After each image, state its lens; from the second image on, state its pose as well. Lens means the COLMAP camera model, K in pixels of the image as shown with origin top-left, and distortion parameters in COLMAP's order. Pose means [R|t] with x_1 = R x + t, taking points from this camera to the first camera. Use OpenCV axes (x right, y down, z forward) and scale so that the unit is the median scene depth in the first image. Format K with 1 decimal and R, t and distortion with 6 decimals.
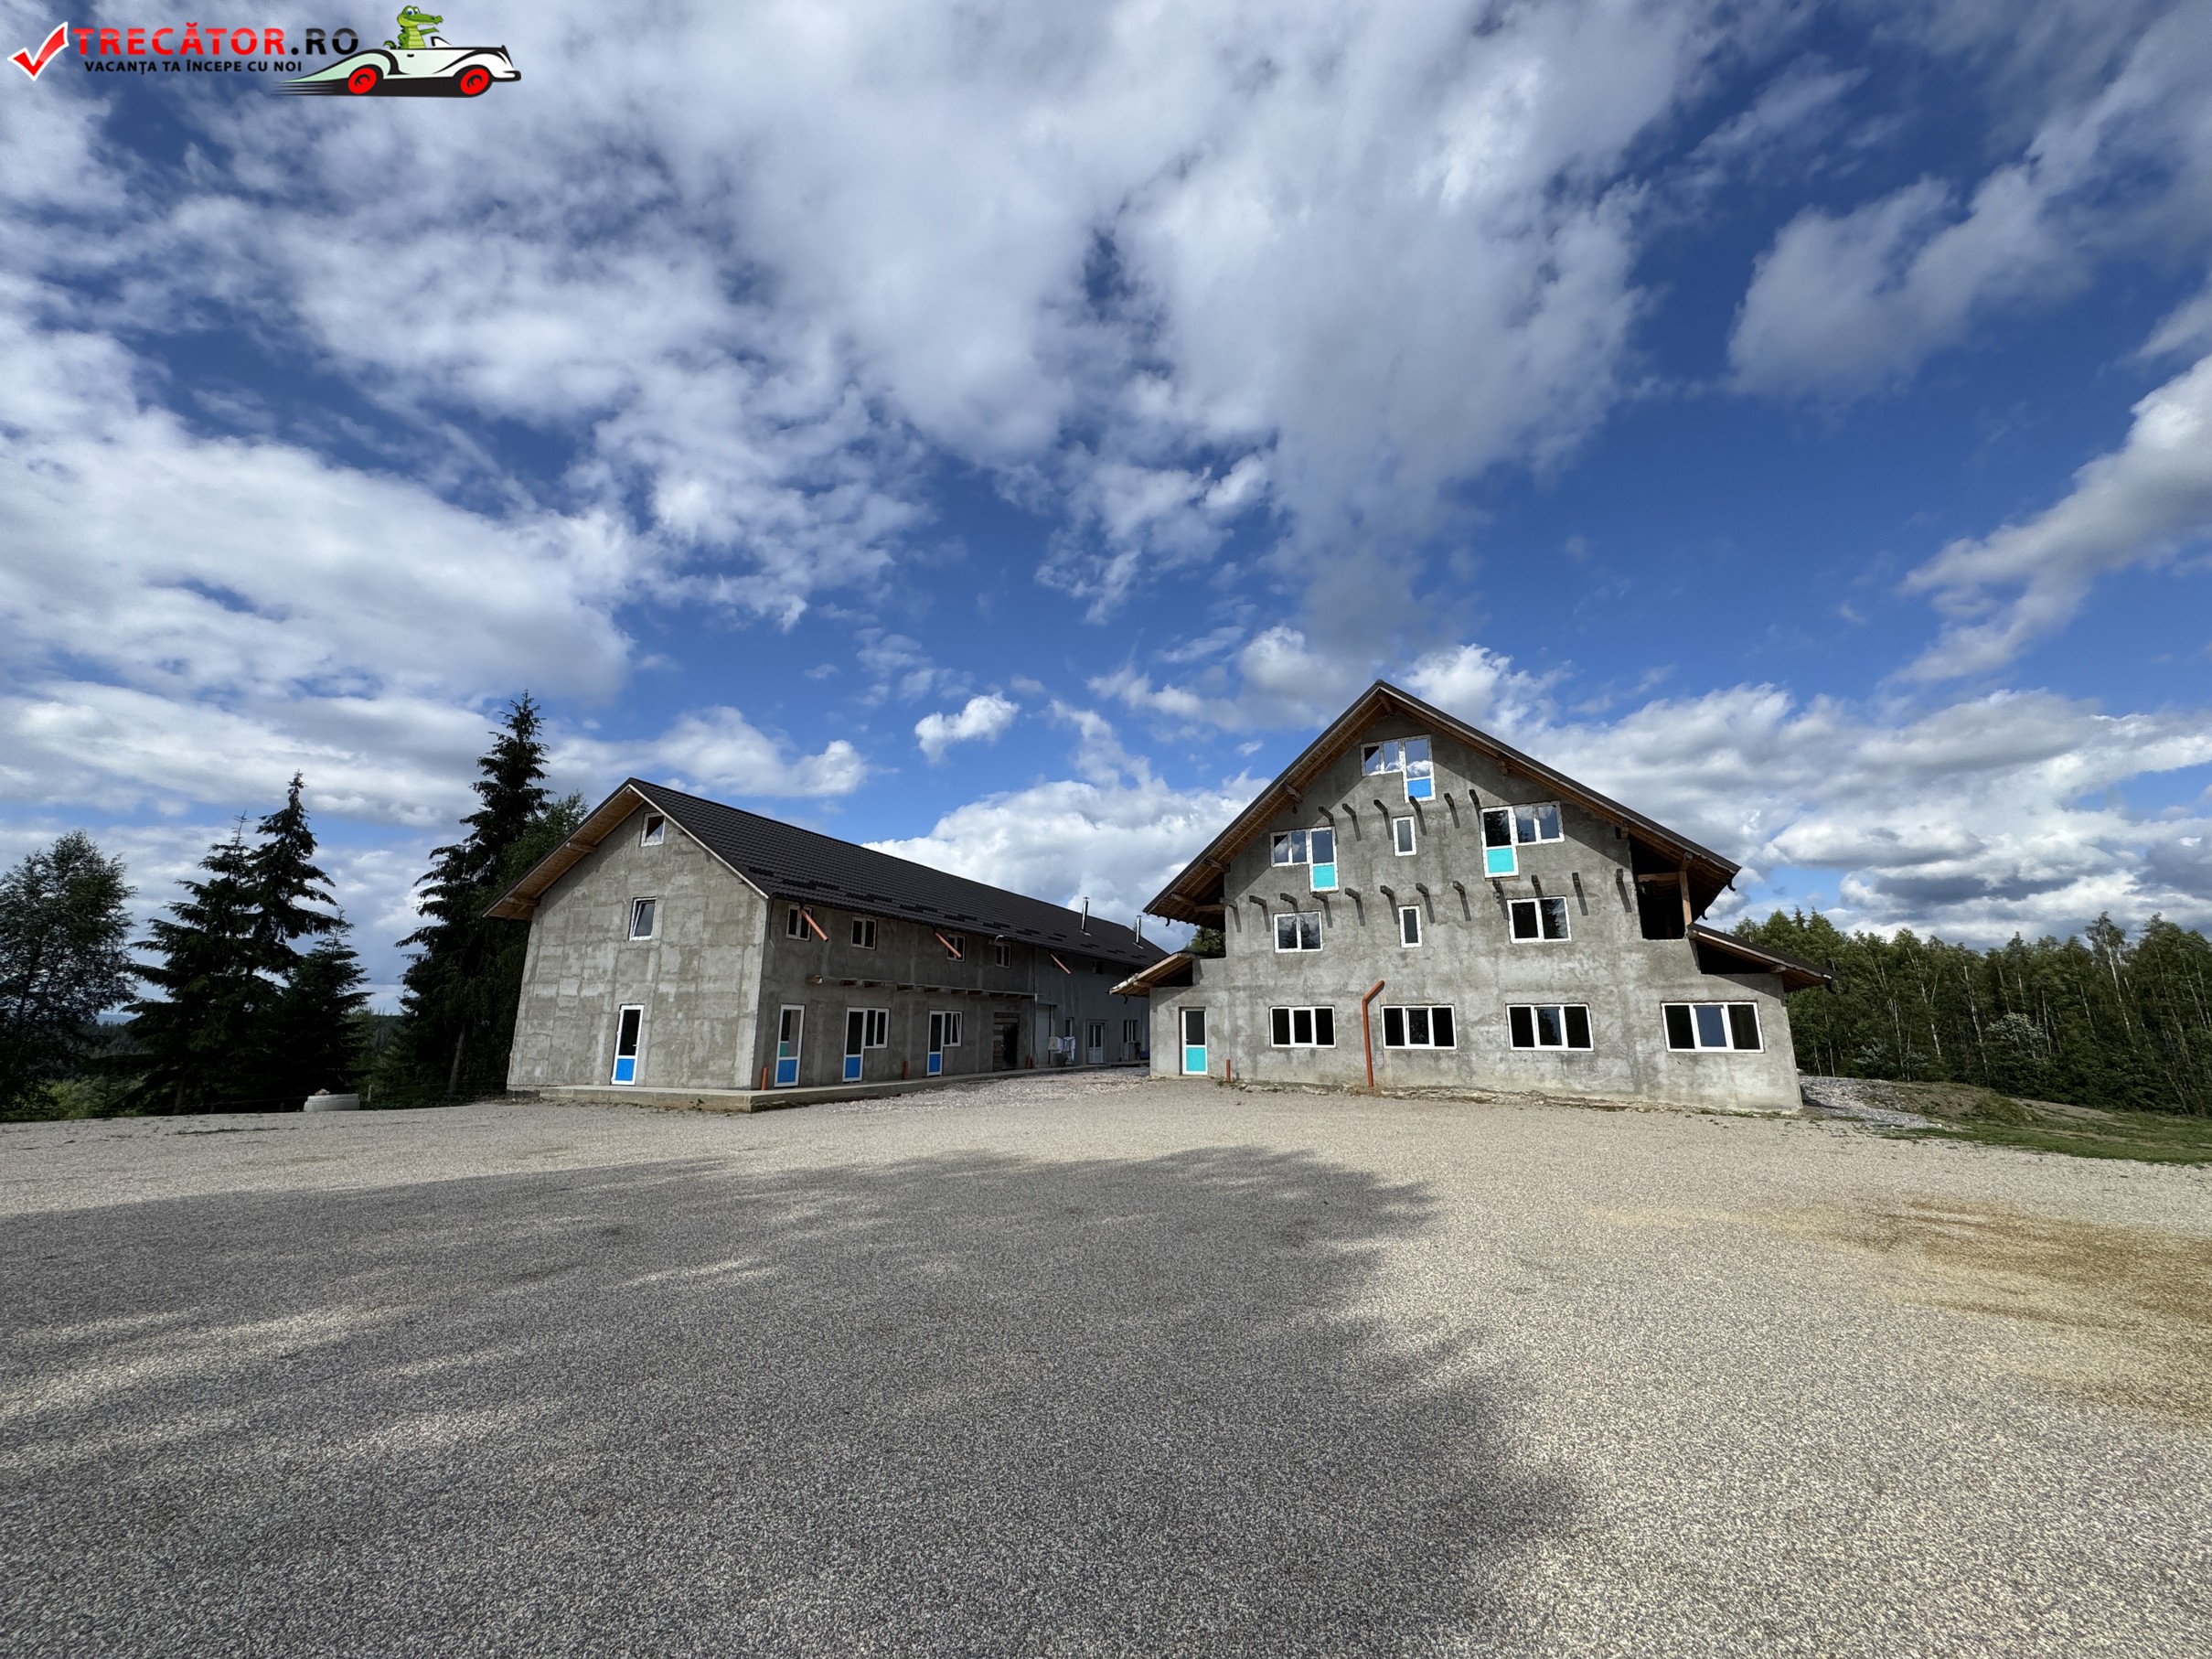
lens RADIAL K [[907.2, 0, 1102.4], [0, 907.2, 813.6], [0, 0, 1]] dist [-0.003933, -0.000129]
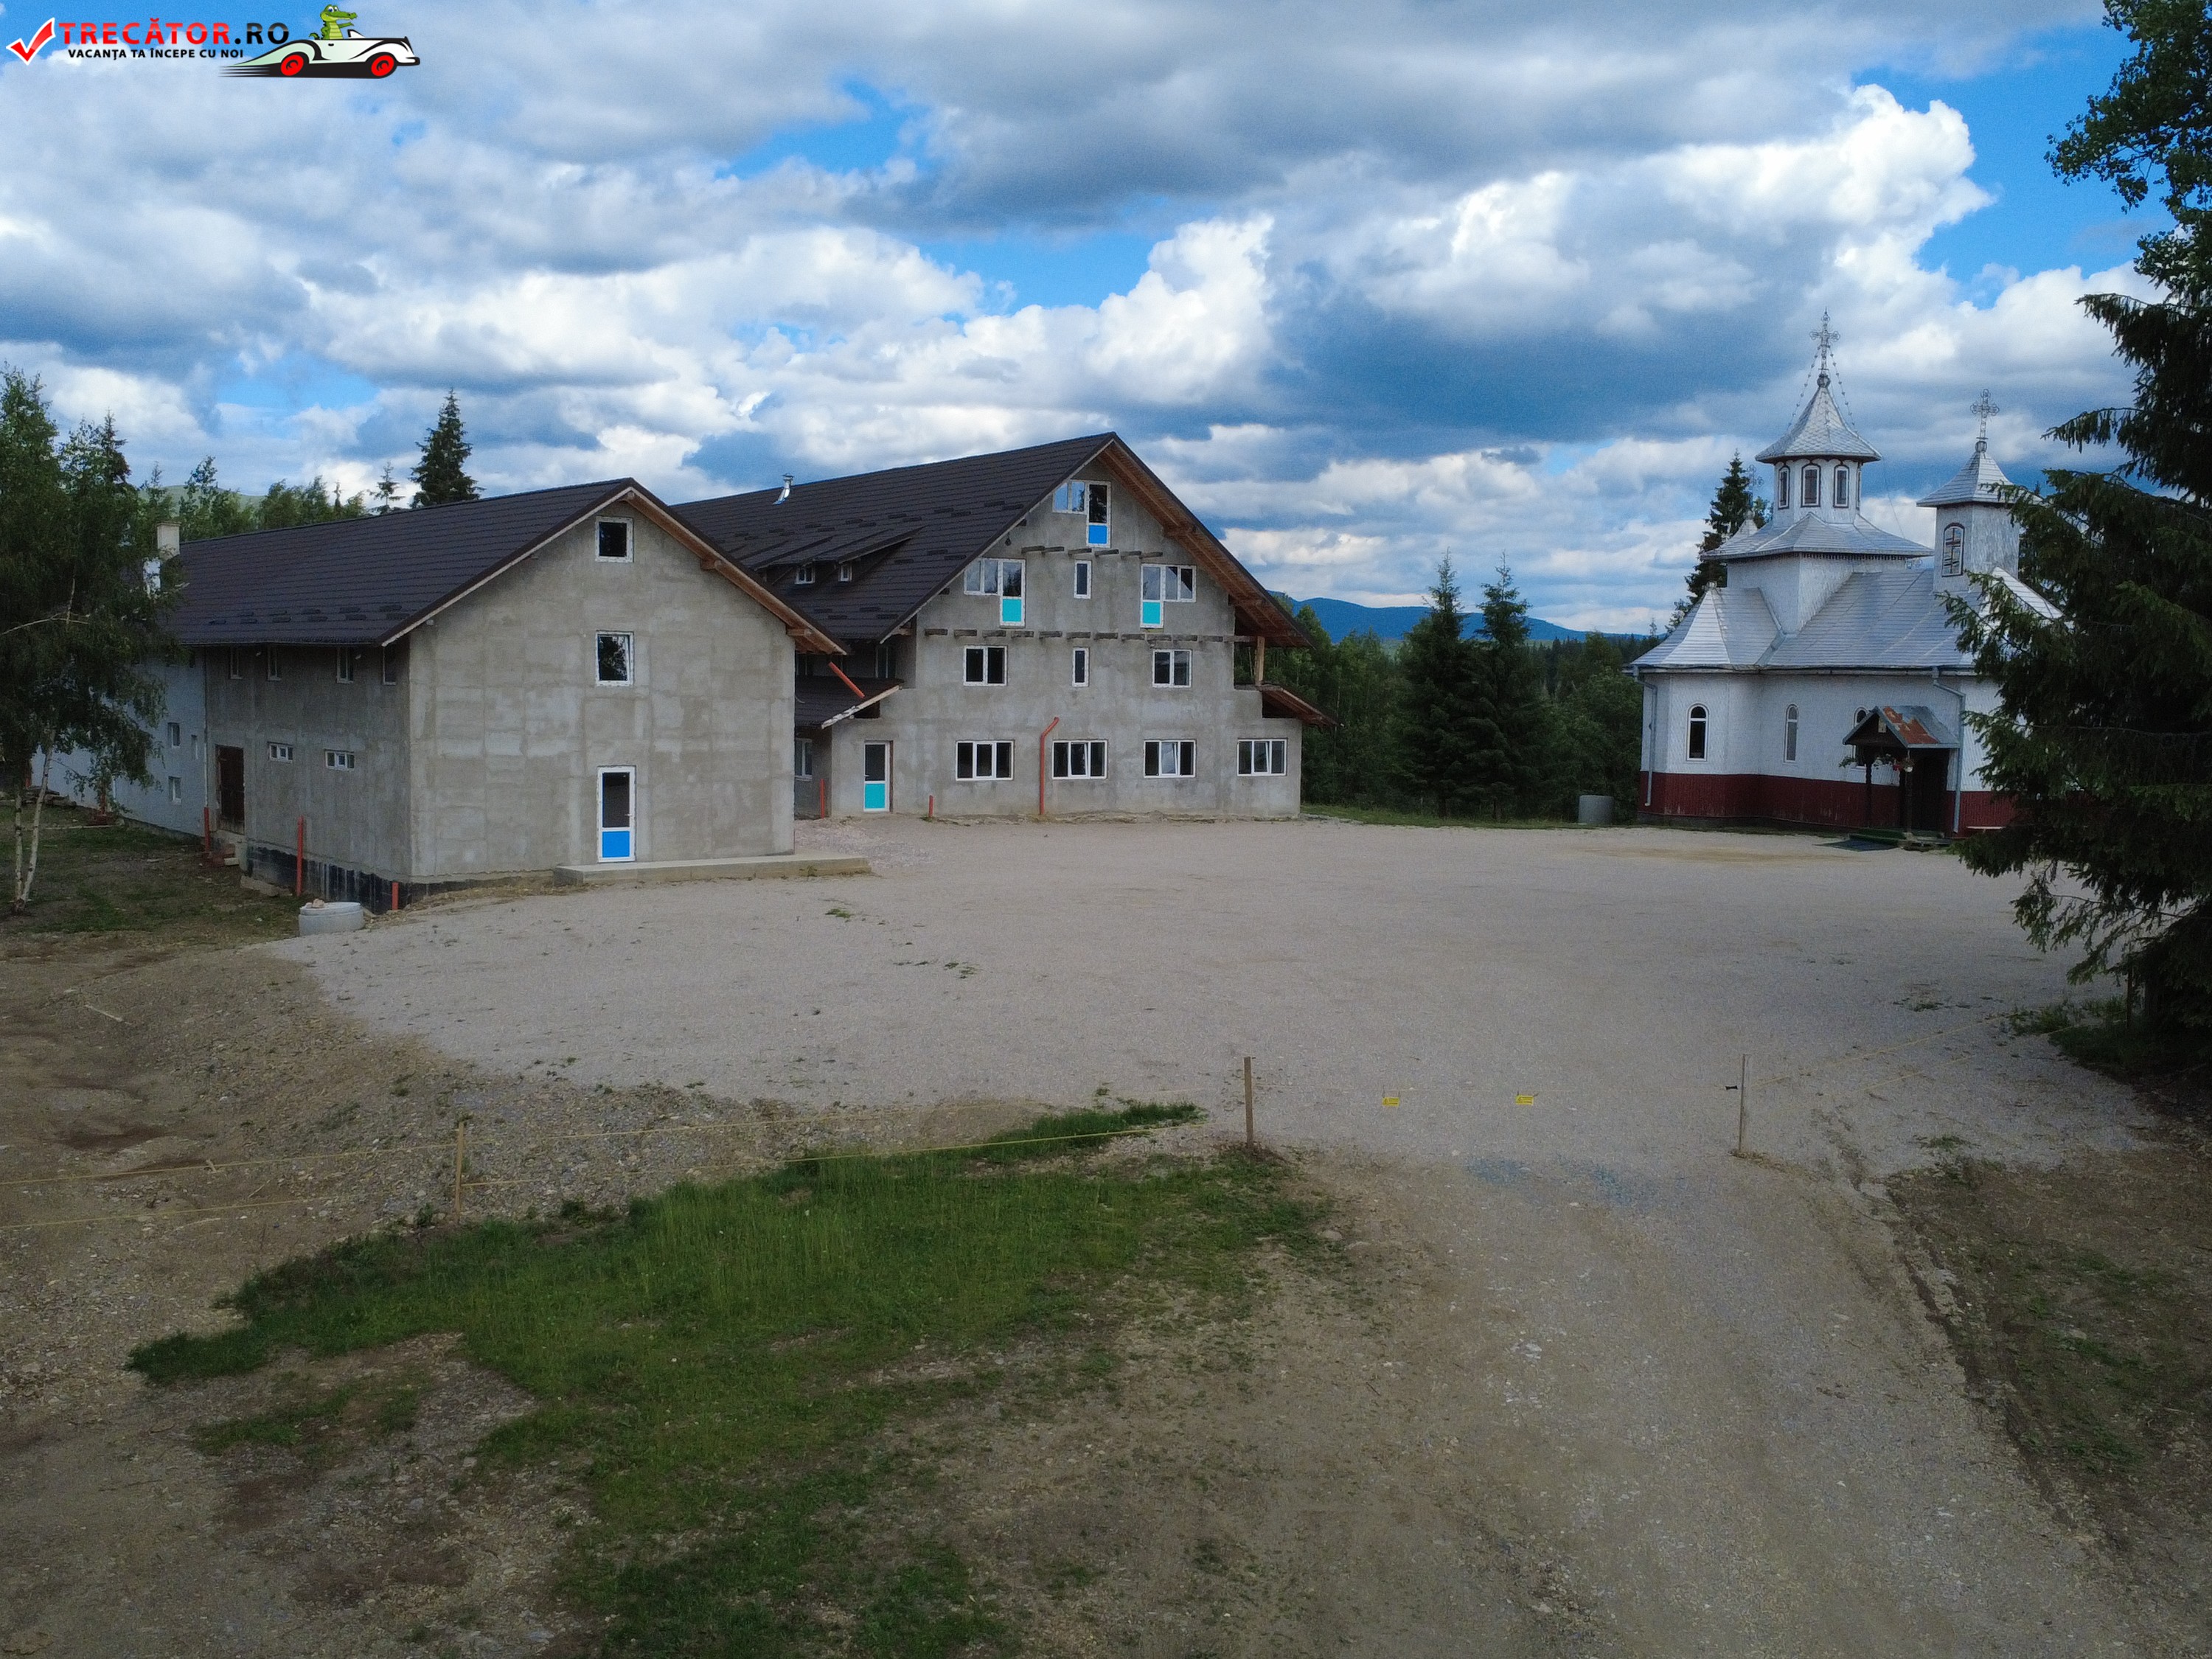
lens RADIAL K [[2111.6, 0, 1106.0], [0, 2111.6, 829.5], [0, 0, 1]] dist [0.005529, 0.001267]
pose [[0.506636, -0.059983, 0.860071, -1.872147], [-0.213538, 0.957765, 0.192584, -0.184492], [-0.835297, -0.281228, 0.472429, -0.256173]]
